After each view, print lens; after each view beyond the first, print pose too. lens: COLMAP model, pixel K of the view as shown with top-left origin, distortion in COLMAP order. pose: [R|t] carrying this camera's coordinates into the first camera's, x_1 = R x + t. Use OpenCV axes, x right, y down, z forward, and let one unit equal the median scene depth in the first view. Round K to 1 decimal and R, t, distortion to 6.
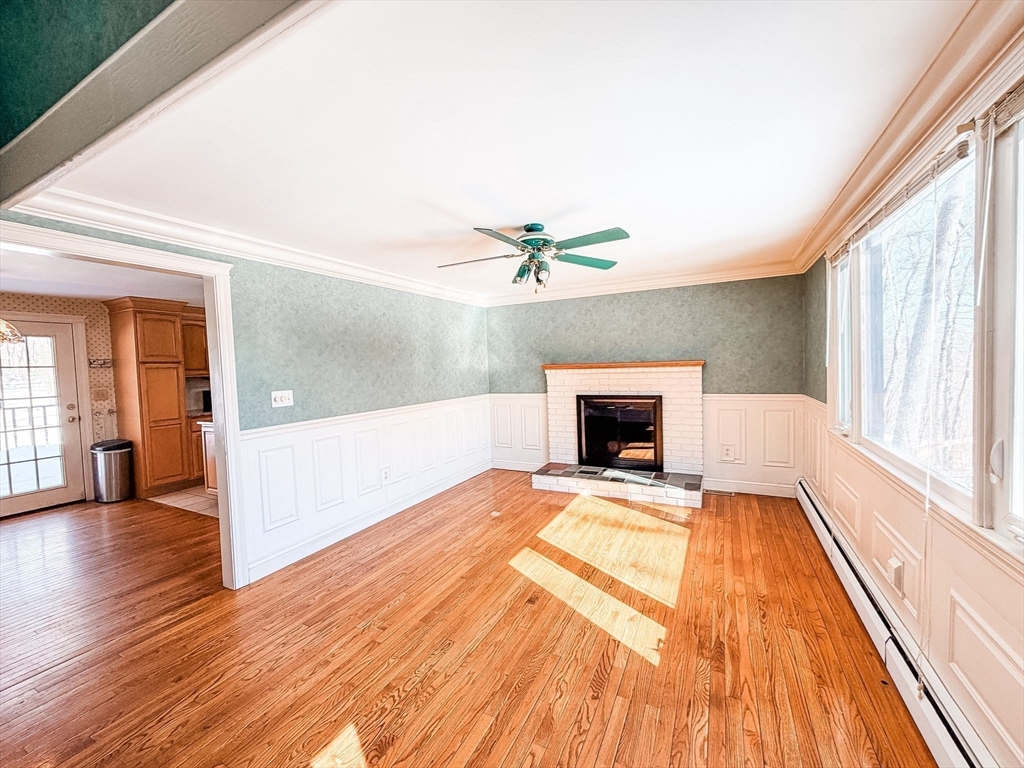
lens RADIAL K [[410.0, 0, 512.3], [0, 410.0, 383.7], [0, 0, 1]] dist [0.000294, 0.000121]
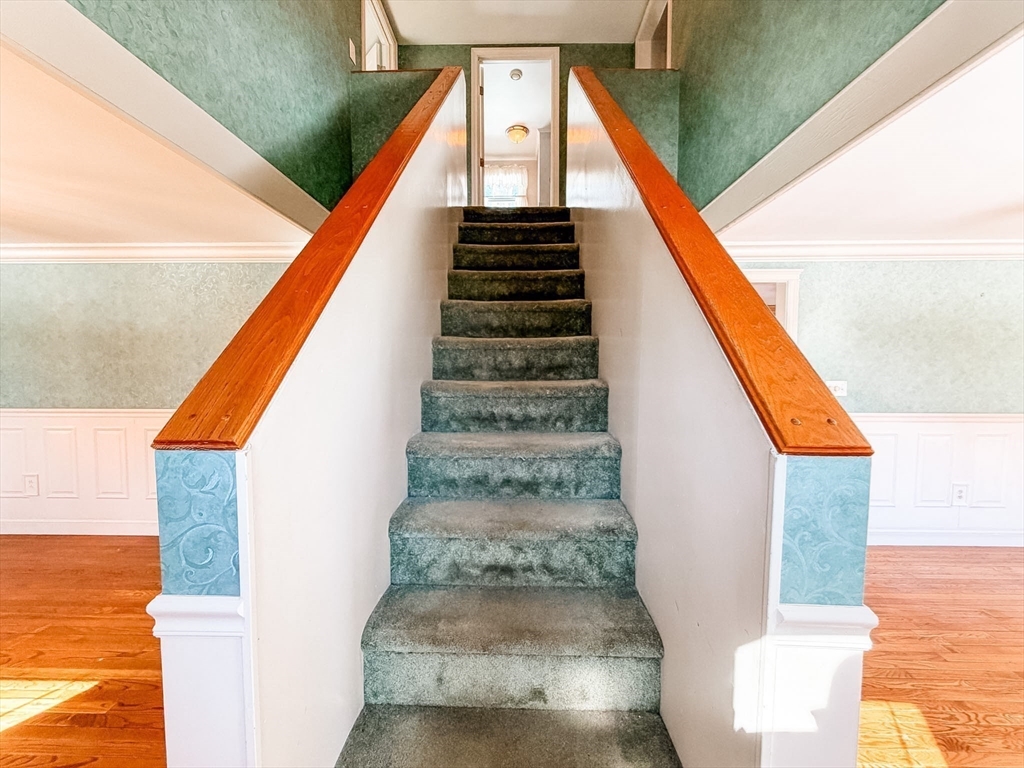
lens RADIAL K [[410.0, 0, 510.9], [0, 410.0, 384.0], [0, 0, 1]] dist [0.000294, 0.000121]
pose [[0.437000, 0.080533, -0.895849, 0.016442], [-0.057574, 0.996446, 0.061491, 0.007553], [0.897617, 0.024706, 0.440083, -0.192025]]
